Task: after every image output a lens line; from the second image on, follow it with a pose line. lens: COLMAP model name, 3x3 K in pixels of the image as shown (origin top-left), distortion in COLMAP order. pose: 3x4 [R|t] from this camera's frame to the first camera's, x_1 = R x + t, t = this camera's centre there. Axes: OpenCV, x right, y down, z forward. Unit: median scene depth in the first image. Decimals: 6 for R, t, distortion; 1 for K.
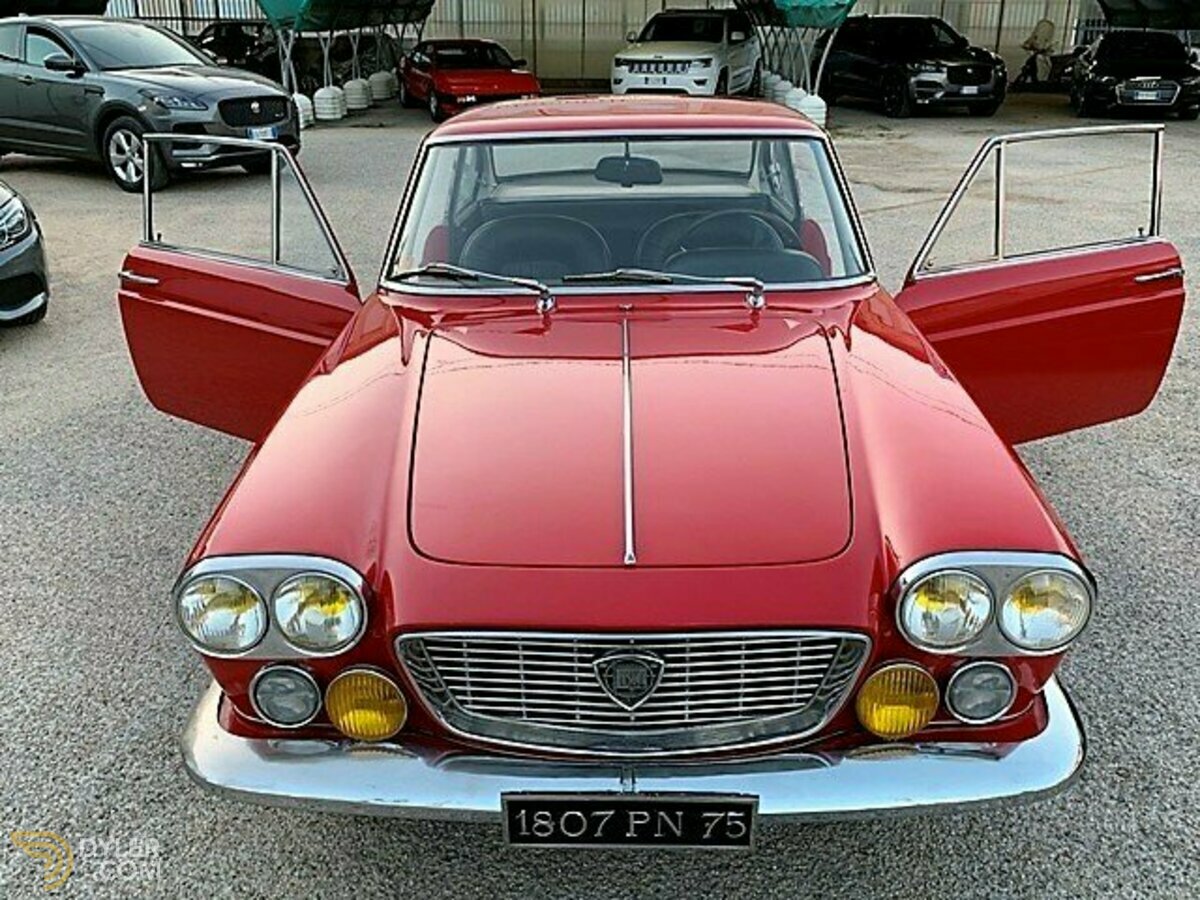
lens RADIAL K [[1105.9, 0, 599.7], [0, 1105.9, 444.2], [0, 0, 1]] dist [-0.001000, 0.000000]
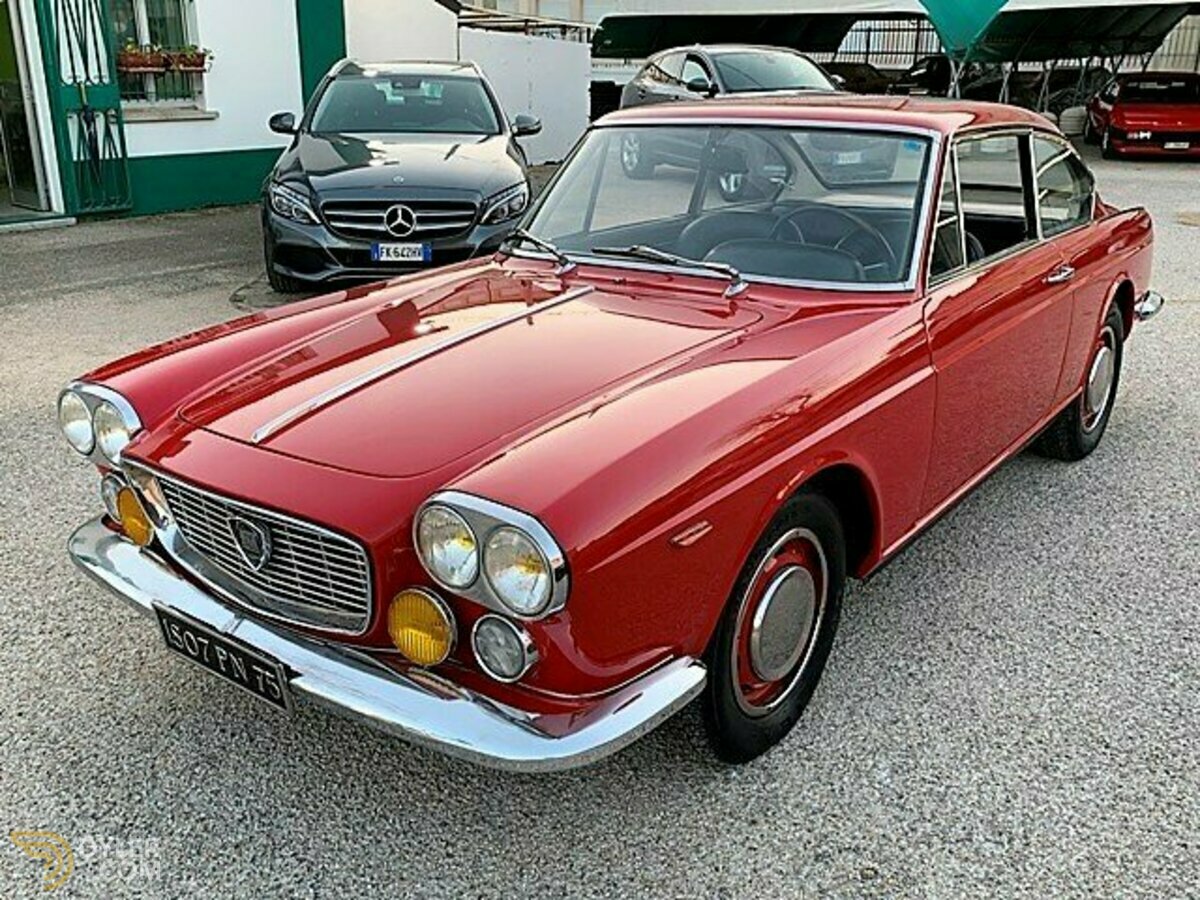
lens RADIAL K [[1105.9, 0, 599.8], [0, 1105.9, 456.8], [0, 0, 1]] dist [-0.001000, 0.000000]
pose [[0.798759, 0.196224, -0.568754, 0.151024], [-0.209888, 0.976813, 0.042239, 0.001230], [0.563854, 0.085636, 0.821423, 0.043453]]
